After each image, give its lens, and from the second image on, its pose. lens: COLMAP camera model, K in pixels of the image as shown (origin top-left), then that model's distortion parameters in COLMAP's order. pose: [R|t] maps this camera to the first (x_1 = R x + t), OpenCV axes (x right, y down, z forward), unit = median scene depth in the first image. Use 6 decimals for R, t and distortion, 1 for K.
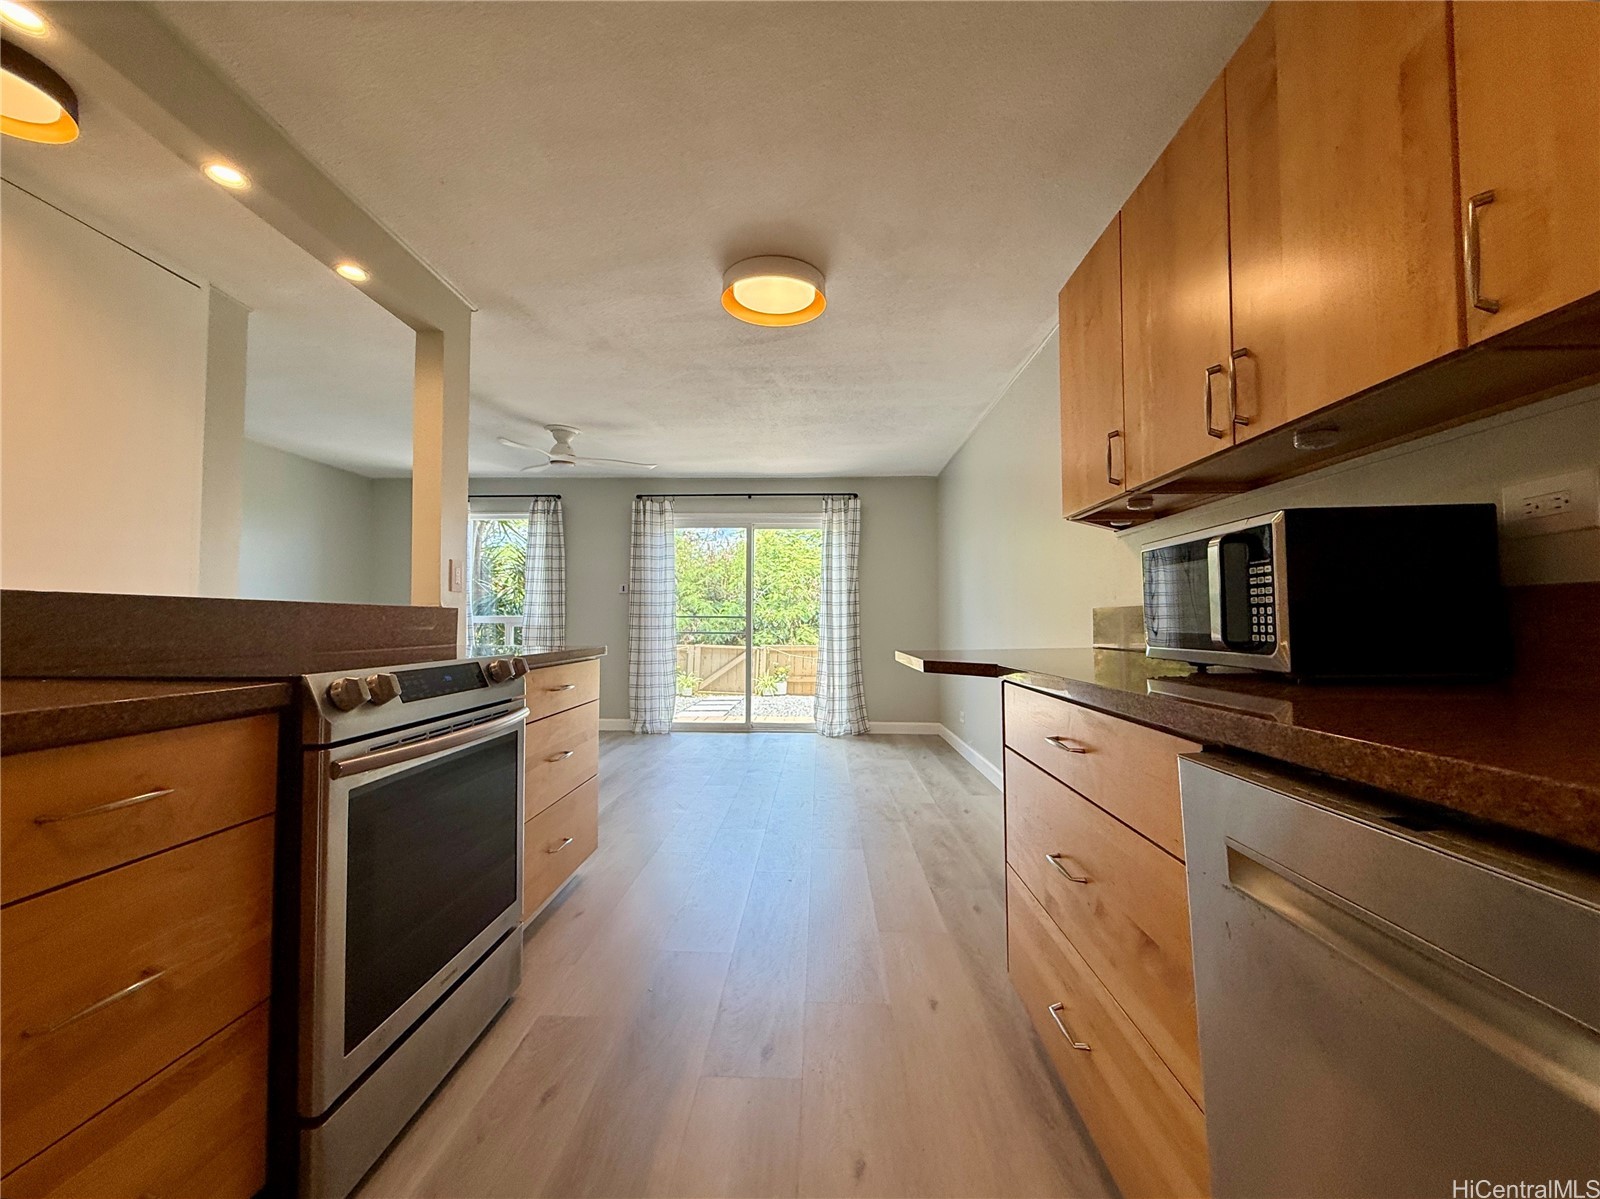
lens RADIAL K [[660.3, 0, 800.0], [0, 660.3, 599.5], [0, 0, 1]] dist [0.000826, 0.000016]
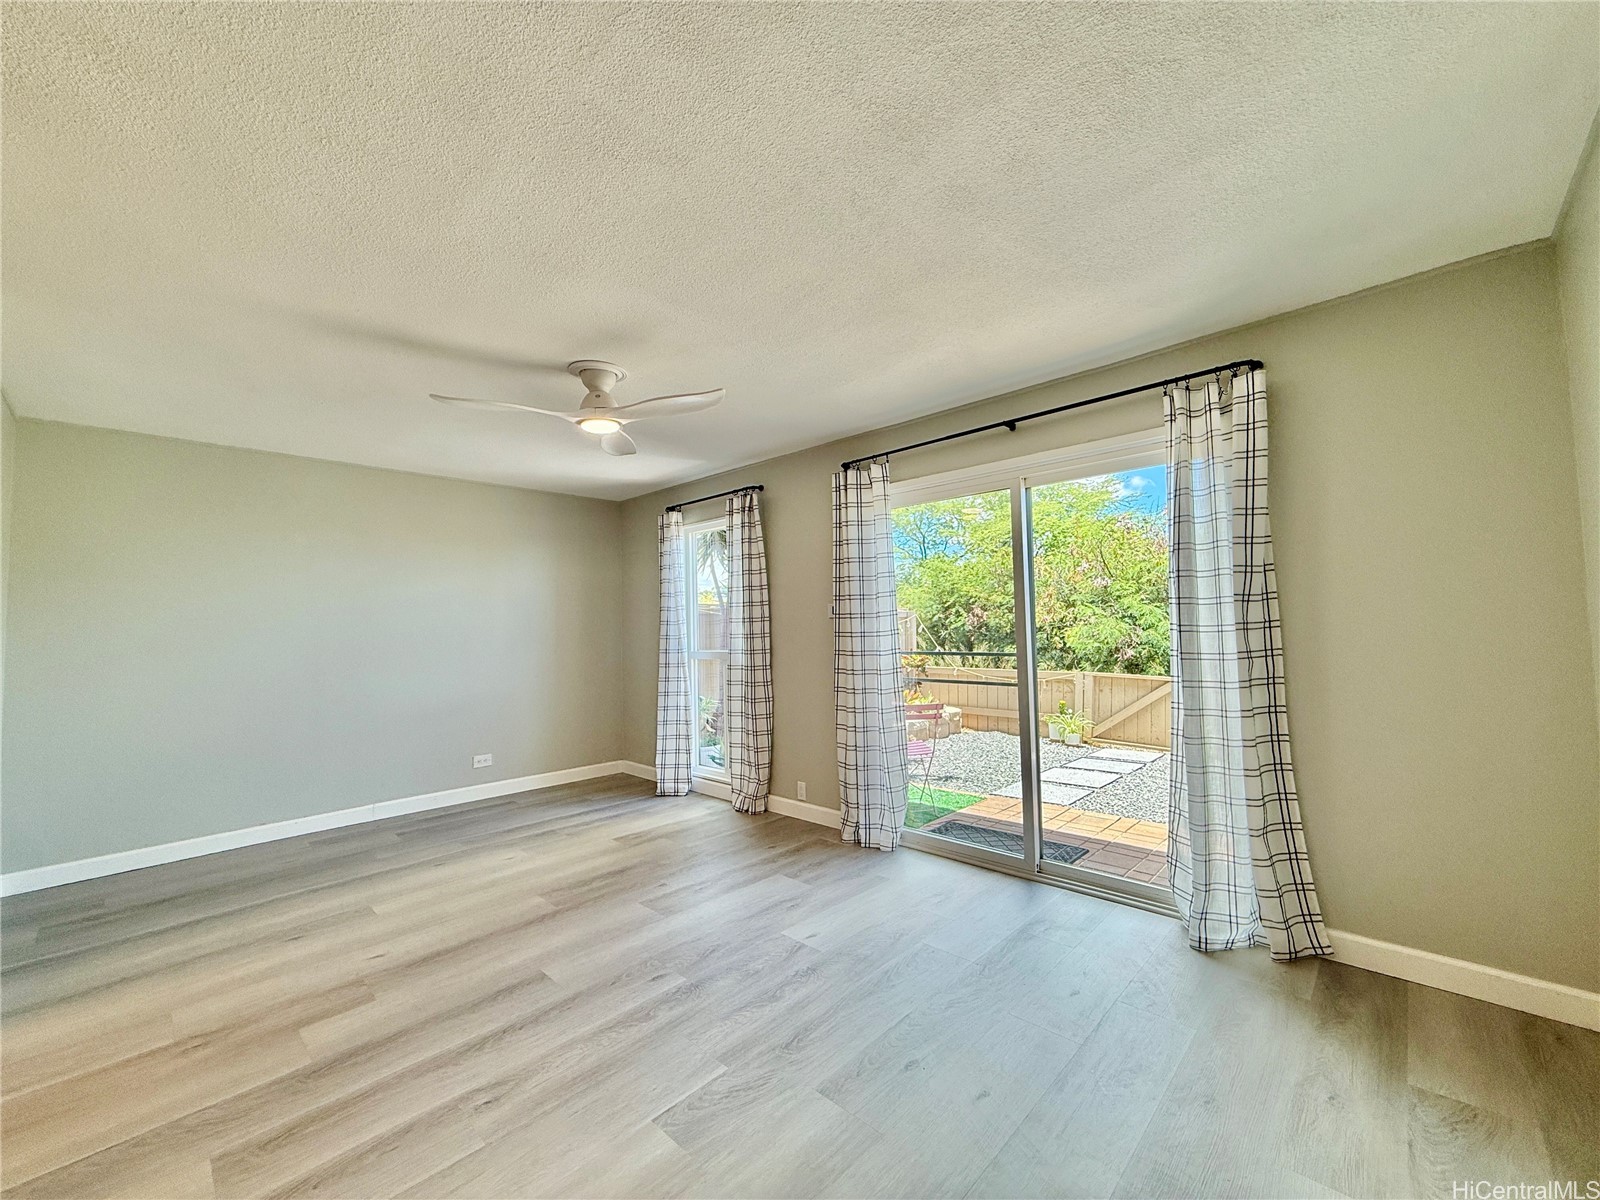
lens RADIAL K [[637.1, 0, 800.0], [0, 637.1, 600.0], [0, 0, 1]] dist [-0.000567, -0.000264]
pose [[0.745514, -0.048517, -0.664722, 0.131563], [0.046255, 0.998709, -0.021017, -0.015485], [0.664883, -0.015078, 0.746795, 0.517139]]
